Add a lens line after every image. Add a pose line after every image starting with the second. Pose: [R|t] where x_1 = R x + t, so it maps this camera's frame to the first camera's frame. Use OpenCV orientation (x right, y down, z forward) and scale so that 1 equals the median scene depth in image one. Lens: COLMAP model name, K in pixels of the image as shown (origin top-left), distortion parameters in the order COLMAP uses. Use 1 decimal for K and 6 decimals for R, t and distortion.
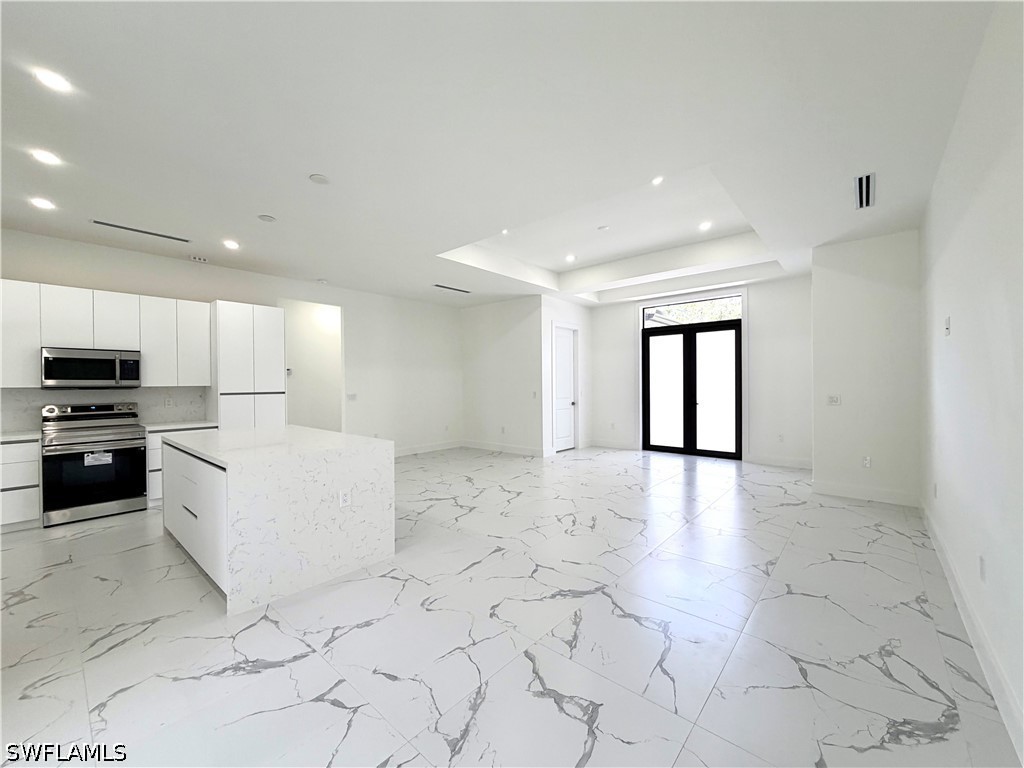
lens RADIAL K [[408.7, 0, 507.3], [0, 408.7, 387.1], [0, 0, 1]] dist [0.000028, 0.000114]
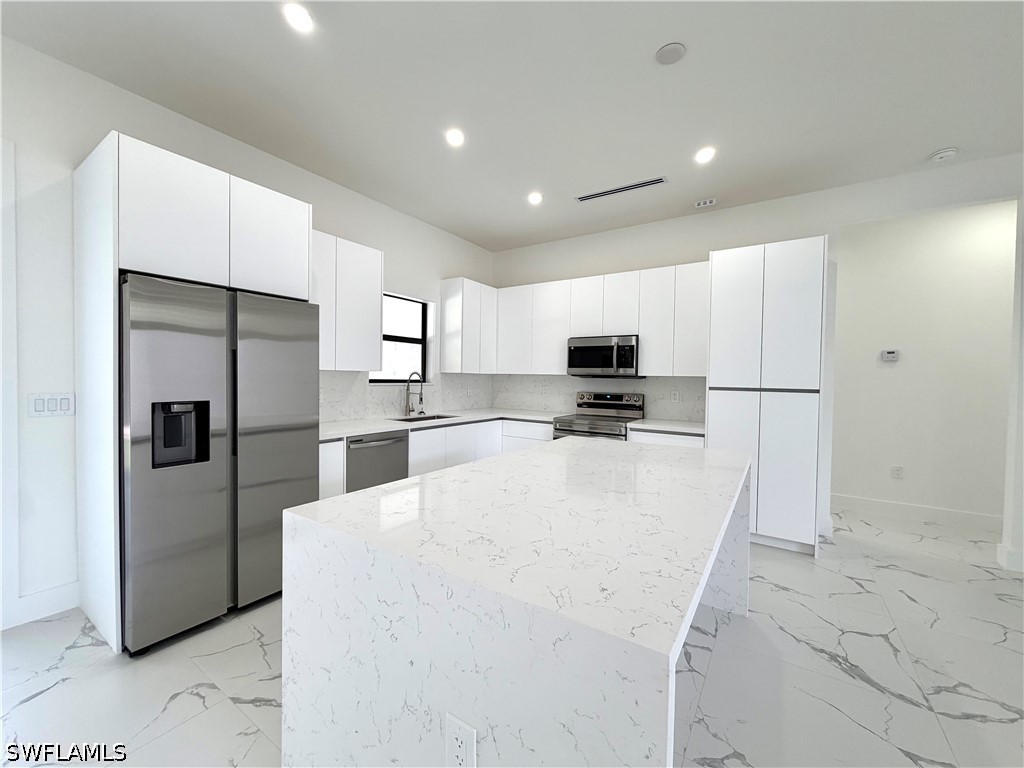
lens RADIAL K [[408.7, 0, 512.2], [0, 408.7, 386.6], [0, 0, 1]] dist [0.000028, 0.000114]
pose [[0.140143, 0.034242, -0.989539, -0.083167], [-0.027461, 0.999152, 0.030686, 0.002875], [0.989750, 0.022874, 0.140965, 0.738200]]
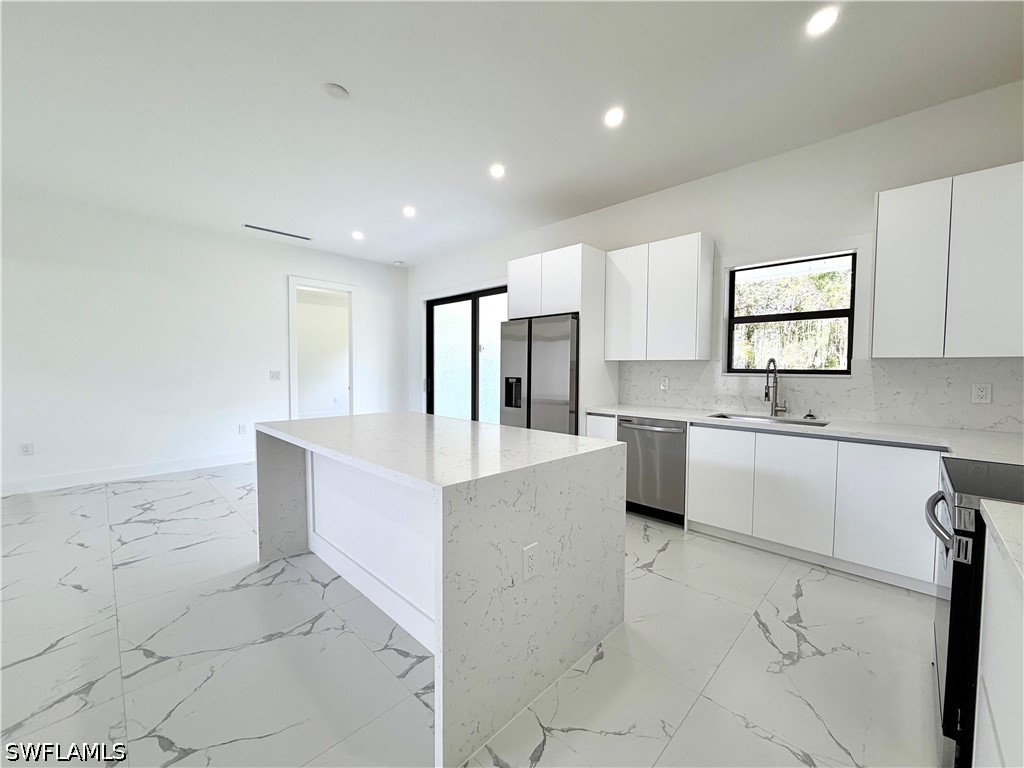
lens RADIAL K [[408.7, 0, 506.7], [0, 408.7, 387.4], [0, 0, 1]] dist [0.000028, 0.000114]
pose [[-0.998659, -0.001150, 0.051759, -0.681384], [0.001739, 0.998445, 0.055727, 0.014768], [-0.051743, 0.055743, -0.997104, 1.473287]]
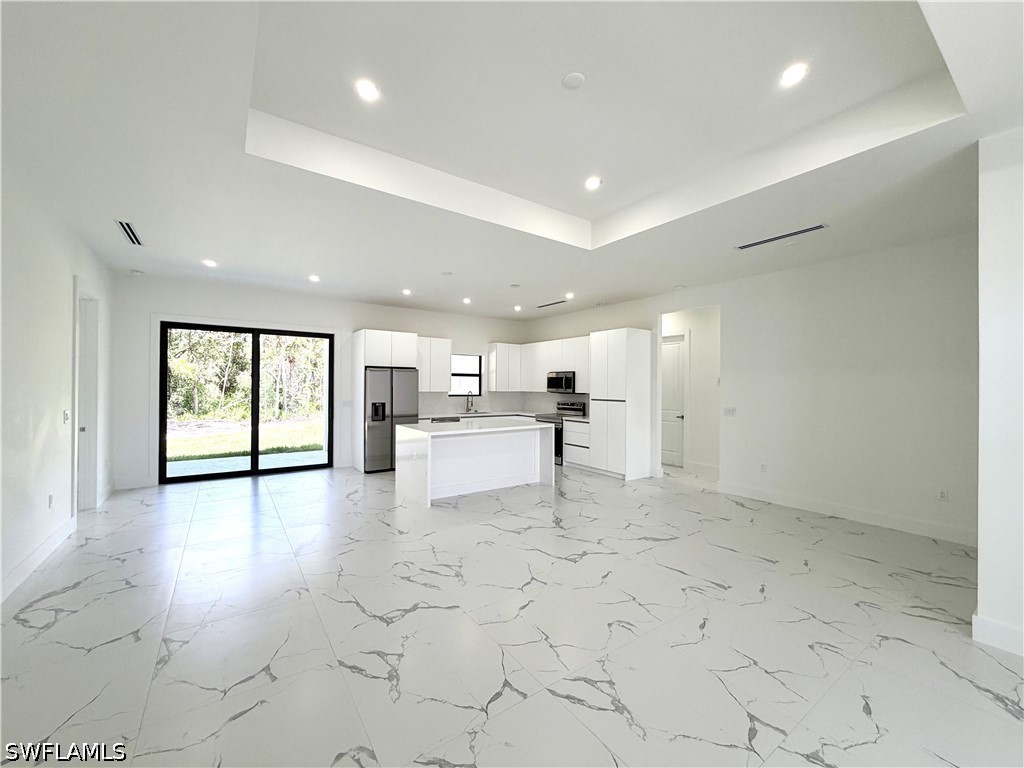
lens RADIAL K [[408.7, 0, 508.4], [0, 408.7, 383.7], [0, 0, 1]] dist [0.000028, 0.000114]
pose [[-0.237025, 0.000181, -0.971504, 0.932500], [-0.016262, 0.999859, 0.004154, -0.049374], [0.971367, 0.016783, -0.236988, 1.361262]]
